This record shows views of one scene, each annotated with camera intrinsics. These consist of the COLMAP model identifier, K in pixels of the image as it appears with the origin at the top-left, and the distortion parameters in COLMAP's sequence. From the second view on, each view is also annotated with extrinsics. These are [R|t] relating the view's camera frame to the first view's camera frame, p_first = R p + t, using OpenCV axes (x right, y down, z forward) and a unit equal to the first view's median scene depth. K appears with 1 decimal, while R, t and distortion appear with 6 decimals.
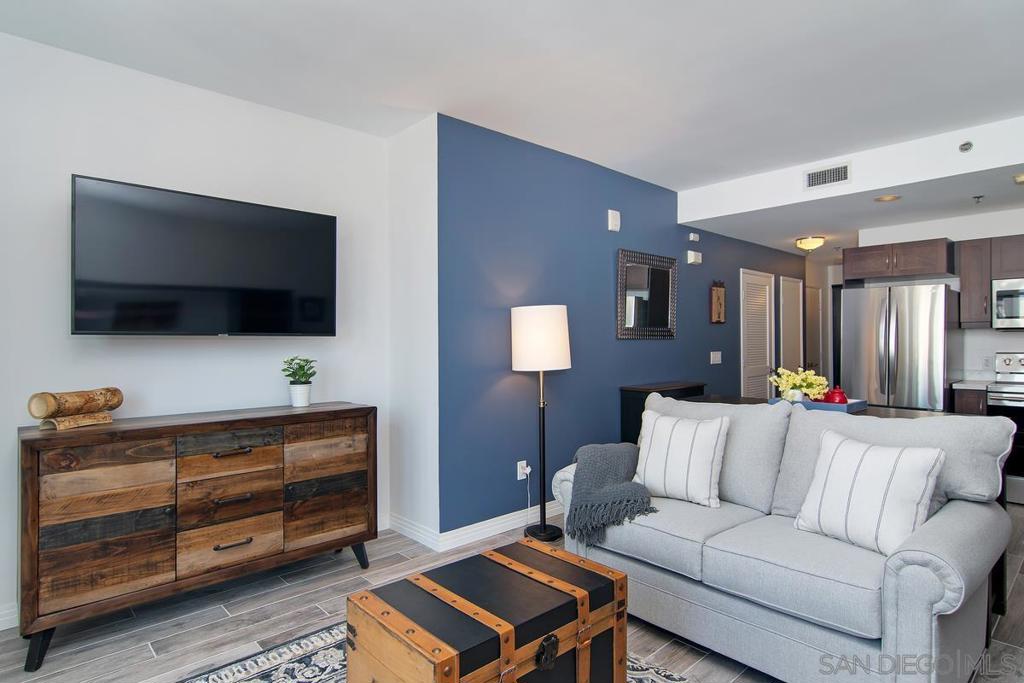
lens RADIAL K [[553.6, 0, 510.4], [0, 553.6, 335.9], [0, 0, 1]] dist [-0.001403, -0.000109]
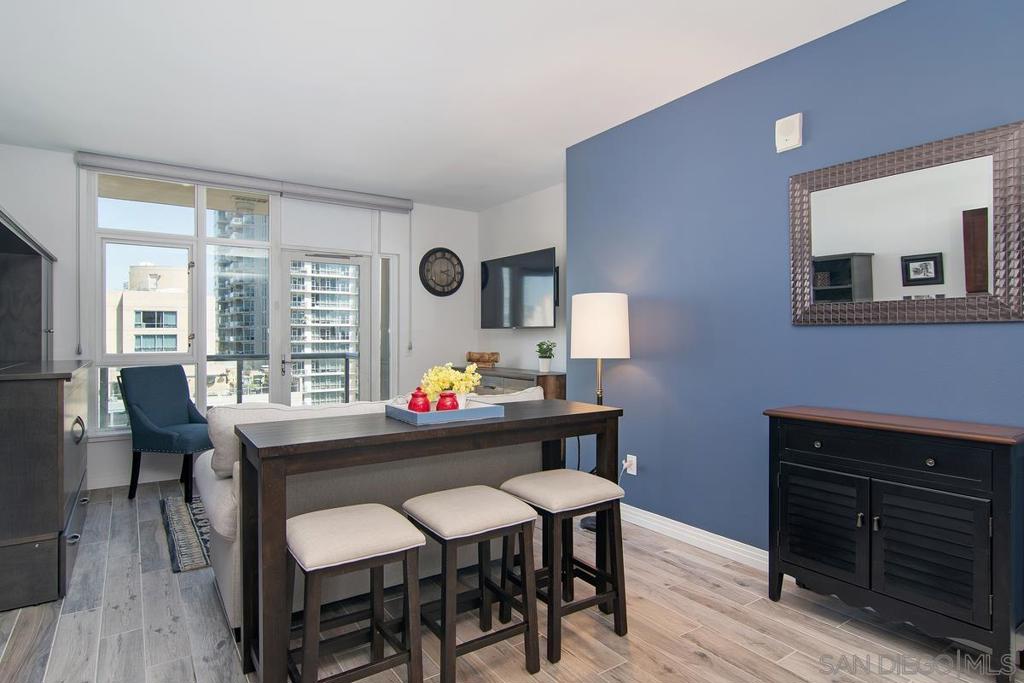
lens RADIAL K [[553.6, 0, 510.4], [0, 553.6, 335.9], [0, 0, 1]] dist [-0.001403, -0.000109]
pose [[-0.139264, 0.002863, -0.990251, 1.411055], [0.008342, 0.999964, 0.001718, 0.023186], [0.990220, -0.008022, -0.139283, 1.307799]]
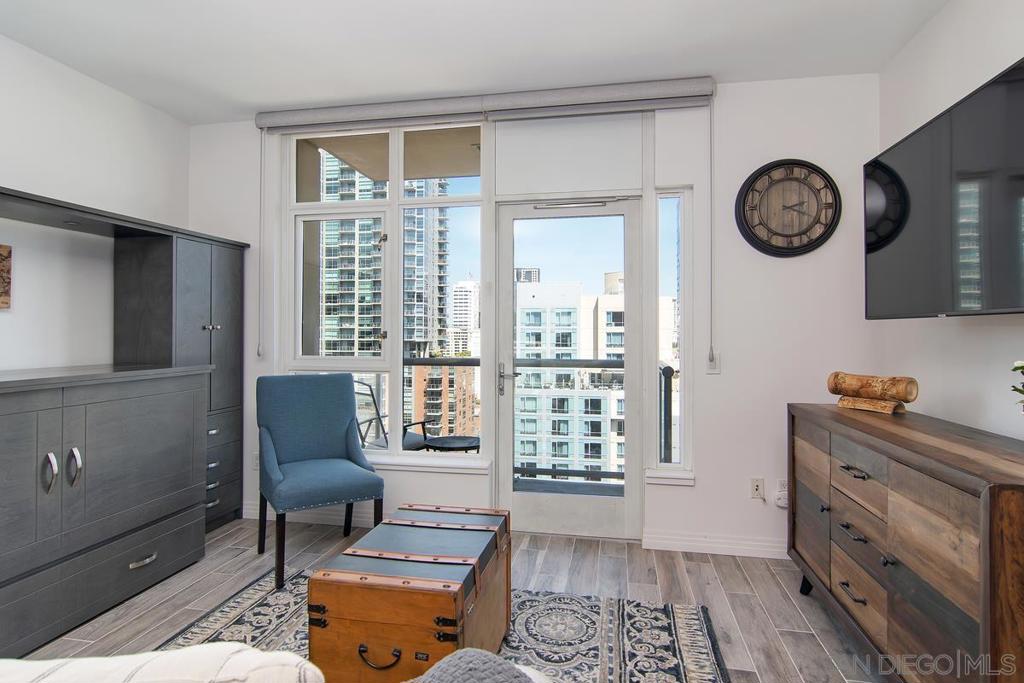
lens RADIAL K [[560.0, 0, 504.7], [0, 560.0, 326.3], [0, 0, 1]] dist [0.000891, 0.000196]
pose [[-0.807346, -0.007056, -0.590036, 0.330603], [0.003811, 0.999845, -0.017172, 0.021926], [0.590066, -0.016112, -0.807194, 1.295117]]
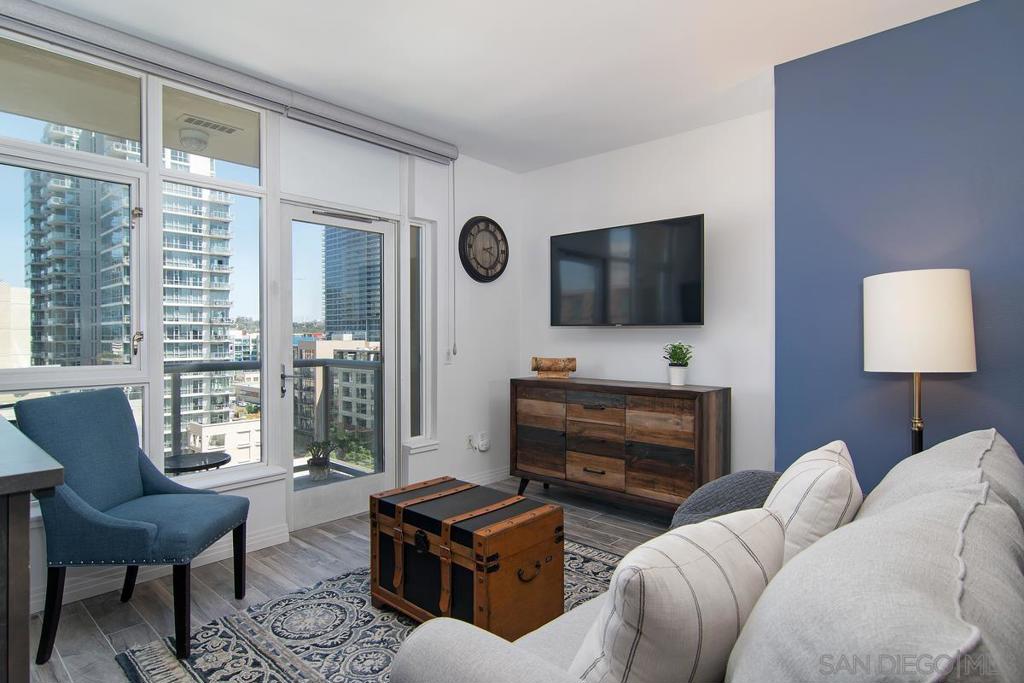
lens RADIAL K [[553.6, 0, 510.4], [0, 553.6, 335.9], [0, 0, 1]] dist [-0.001403, -0.000109]
pose [[0.090597, 0.003741, -0.995881, 0.873847], [0.006999, 0.999966, 0.004393, 0.017827], [0.995863, -0.007368, 0.090567, 0.634024]]
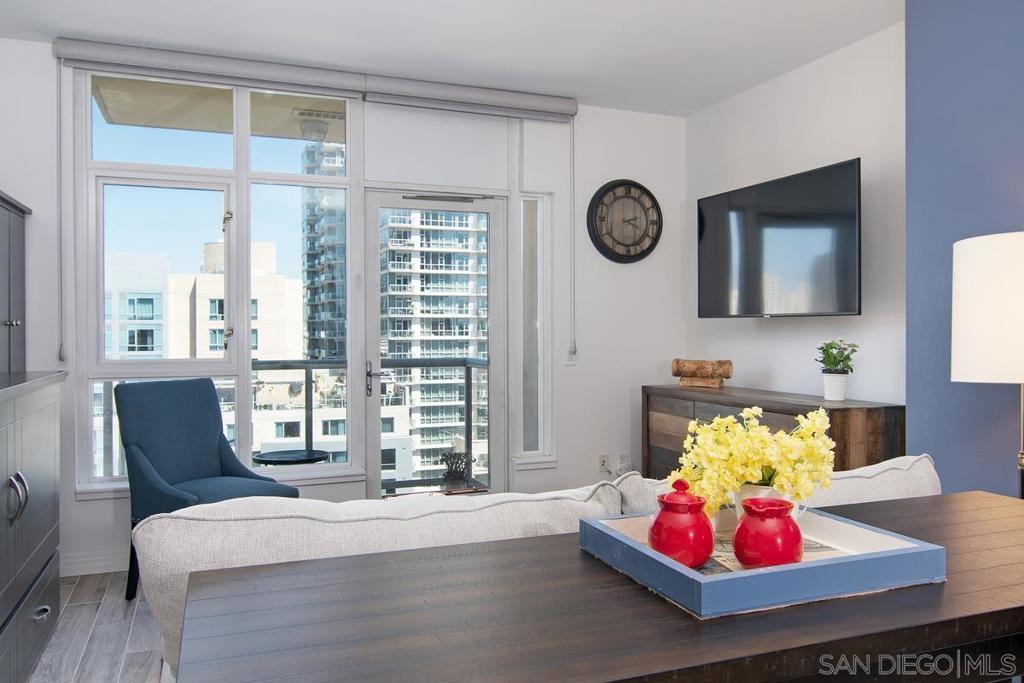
lens RADIAL K [[776.0, 0, 507.4], [0, 776.0, 336.7], [0, 0, 1]] dist [-0.009137, -0.003911]
pose [[-0.364887, 0.010680, -0.930990, 1.026477], [0.009578, 0.999924, 0.007717, 0.021216], [0.931002, -0.006101, -0.364962, 1.125668]]
